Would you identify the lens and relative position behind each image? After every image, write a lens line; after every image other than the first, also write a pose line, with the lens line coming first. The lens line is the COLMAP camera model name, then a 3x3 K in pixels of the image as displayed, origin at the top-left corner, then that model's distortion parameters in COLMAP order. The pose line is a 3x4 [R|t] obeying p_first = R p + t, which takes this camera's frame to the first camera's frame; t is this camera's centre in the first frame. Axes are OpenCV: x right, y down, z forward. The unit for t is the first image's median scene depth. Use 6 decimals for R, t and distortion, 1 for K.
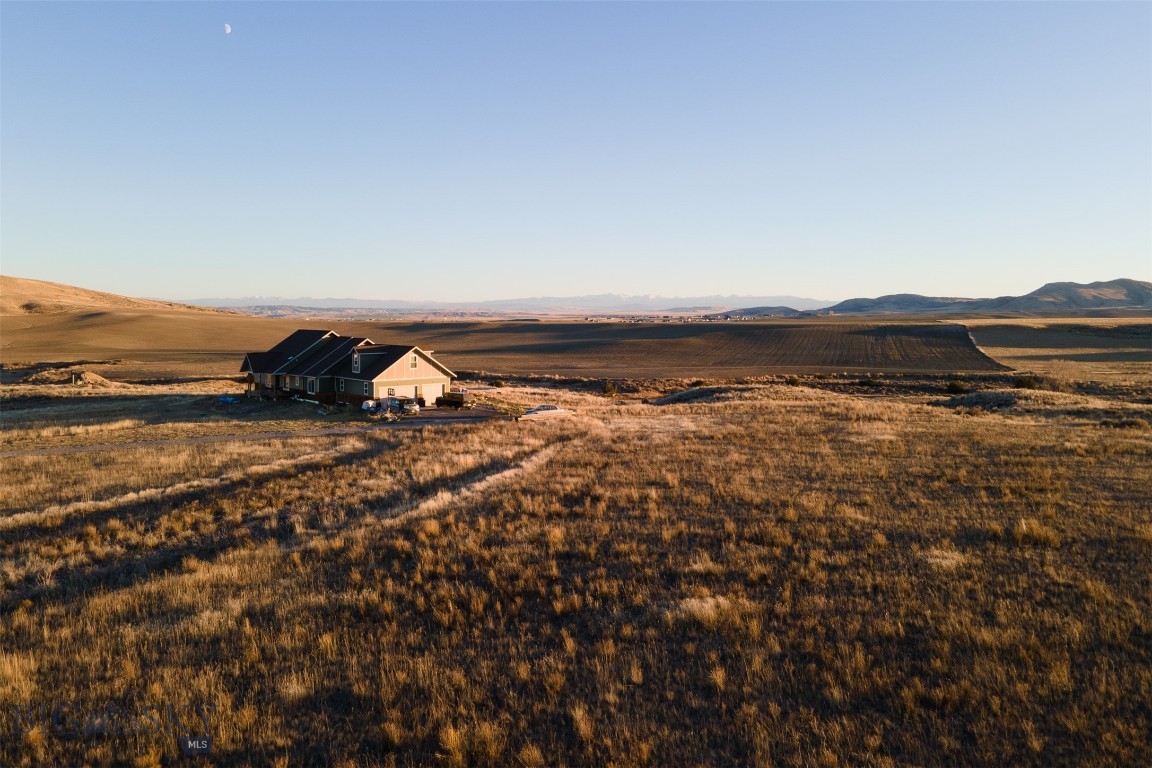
lens RADIAL K [[841.9, 0, 574.5], [0, 841.9, 349.0], [0, 0, 1]] dist [0.030352, 0.034856]
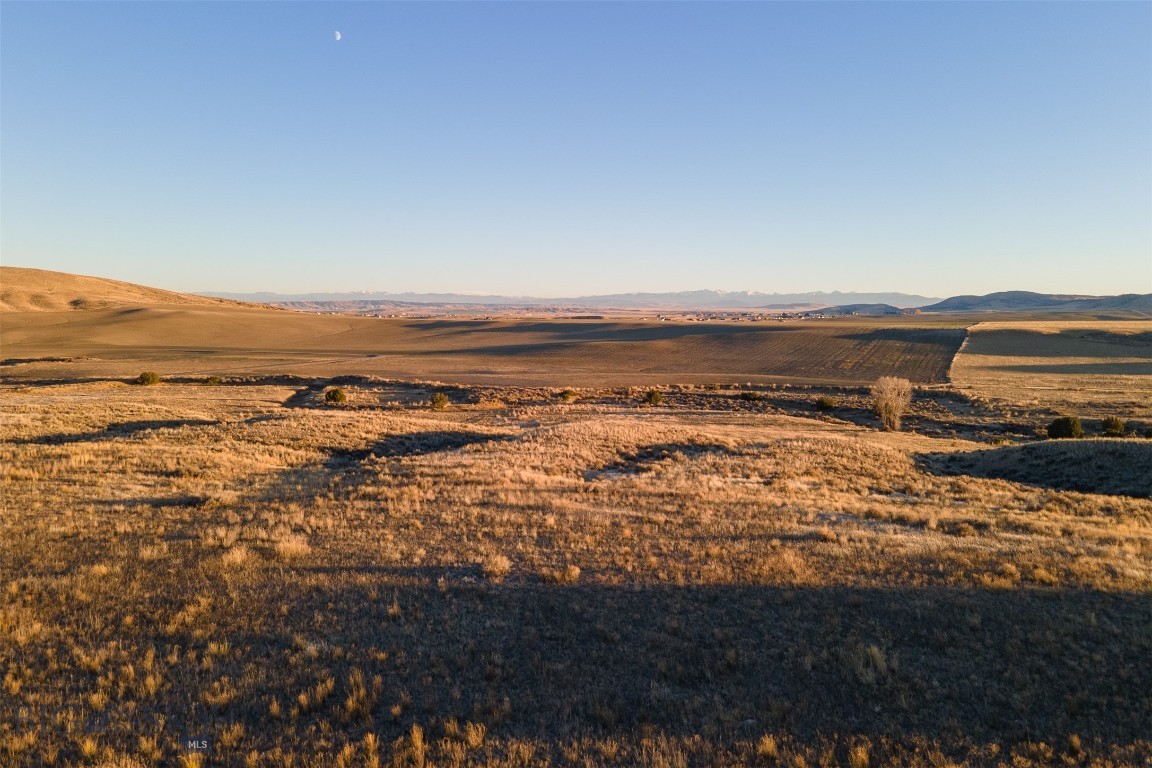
lens RADIAL K [[841.9, 0, 574.5], [0, 841.9, 349.0], [0, 0, 1]] dist [0.030352, 0.034856]
pose [[0.993585, 0.011344, -0.112515, 0.108397], [-0.010791, 0.999927, 0.005527, -0.005780], [0.112569, -0.004277, 0.993635, 0.030079]]
